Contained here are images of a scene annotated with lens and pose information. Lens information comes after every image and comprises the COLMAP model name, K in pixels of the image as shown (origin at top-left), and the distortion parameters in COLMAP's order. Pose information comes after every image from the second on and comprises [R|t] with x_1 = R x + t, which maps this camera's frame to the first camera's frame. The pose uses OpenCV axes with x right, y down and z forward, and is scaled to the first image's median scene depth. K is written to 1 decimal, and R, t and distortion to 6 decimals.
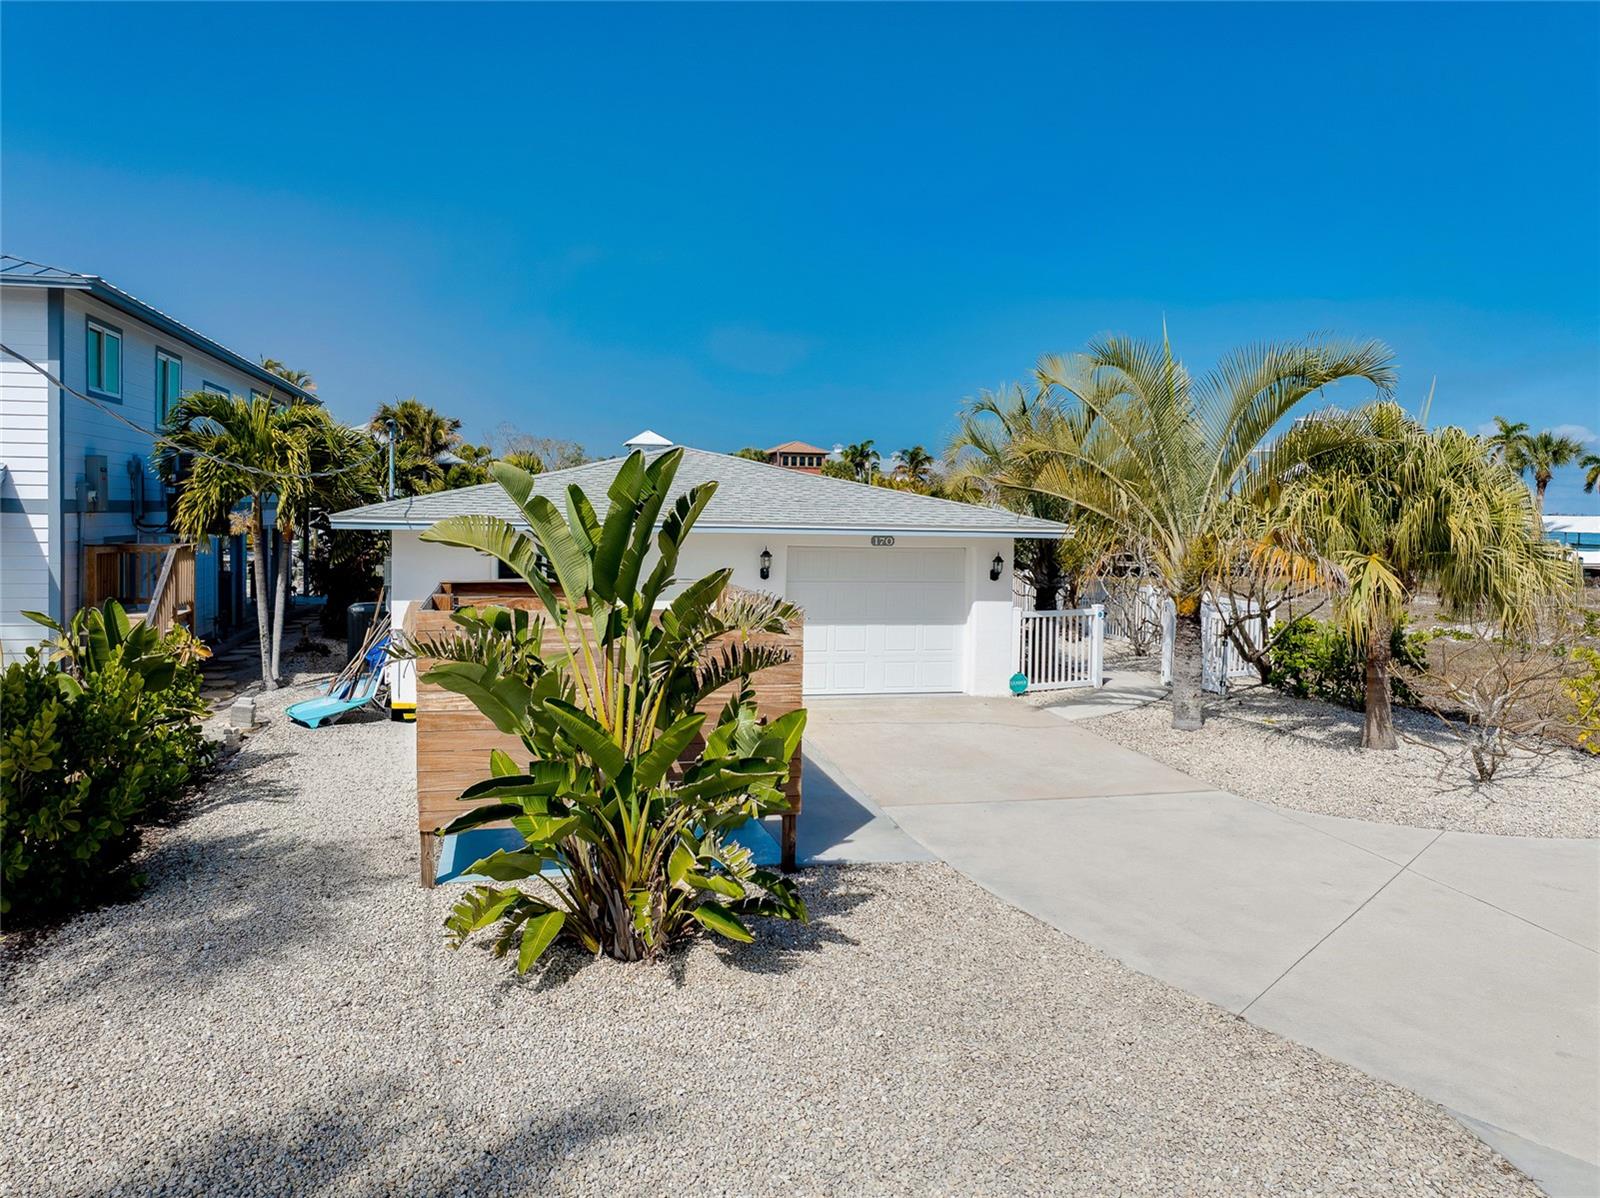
lens RADIAL K [[1143.8, 0, 781.8], [0, 1143.8, 553.9], [0, 0, 1]] dist [-0.039501, 0.002156]
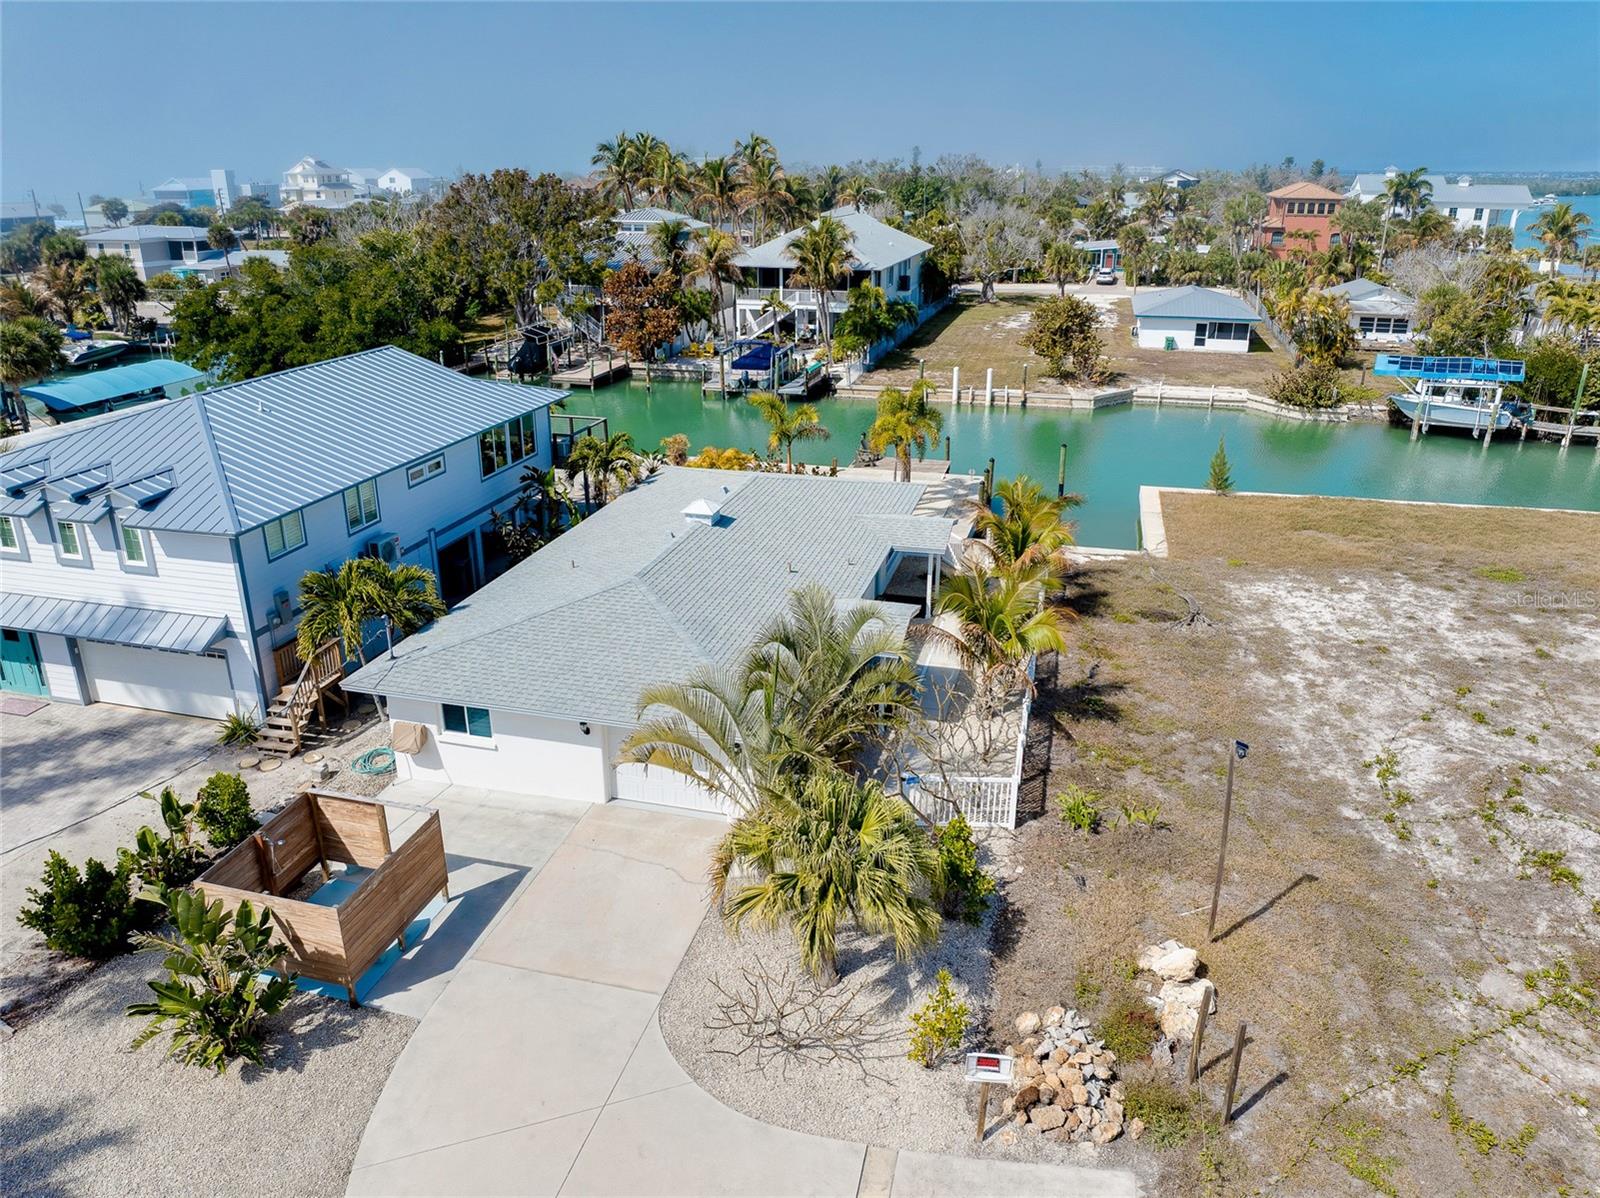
lens RADIAL K [[1128.2, 0, 806.8], [0, 1128.2, 589.3], [0, 0, 1]] dist [-0.042709, 0.006385]
pose [[0.886364, 0.152817, -0.437042, 0.977905], [-0.007905, 0.948815, 0.315733, -0.716841], [0.462922, -0.276399, 0.842204, -0.107780]]
